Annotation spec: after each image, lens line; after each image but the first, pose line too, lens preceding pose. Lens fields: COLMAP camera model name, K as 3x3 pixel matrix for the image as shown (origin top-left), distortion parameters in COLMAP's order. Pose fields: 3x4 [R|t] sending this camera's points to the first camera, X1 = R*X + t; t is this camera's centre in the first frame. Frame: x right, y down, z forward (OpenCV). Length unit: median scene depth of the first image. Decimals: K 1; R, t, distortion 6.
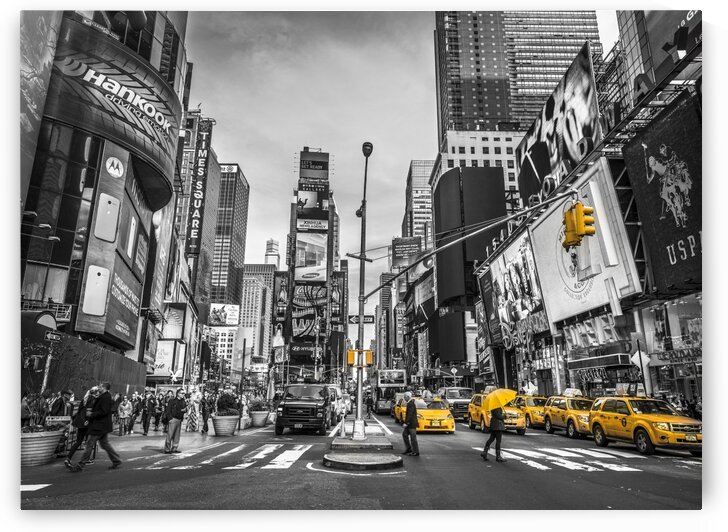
lens RADIAL K [[496.1, 0, 364.1], [0, 496.1, 268.1], [0, 0, 1]] dist [0.012779, -0.003916]
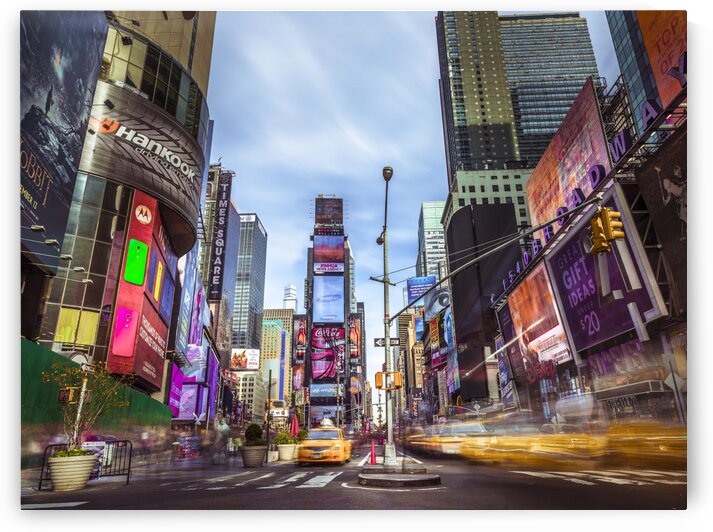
lens RADIAL K [[485.5, 0, 356.2], [0, 485.5, 267.5], [0, 0, 1]] dist [0.012452, -0.004029]
pose [[0.998284, -0.037335, -0.045111, -0.004097], [0.033170, 0.995409, -0.089779, 0.008790], [0.048256, 0.088129, 0.994940, 0.002124]]
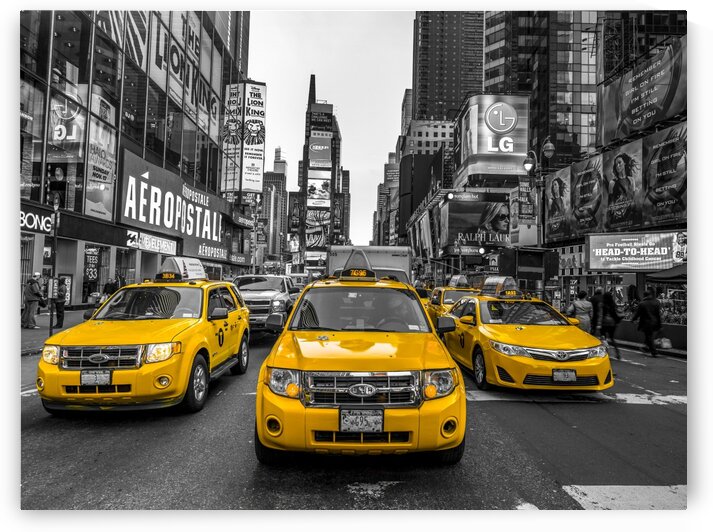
lens RADIAL K [[485.5, 0, 356.4], [0, 485.5, 265.5], [0, 0, 1]] dist [0.012452, -0.004029]
pose [[0.999504, 0.023749, -0.020667, 0.059818], [-0.018888, 0.977546, 0.209873, -0.208766], [0.025187, -0.209378, 0.977510, -0.723263]]
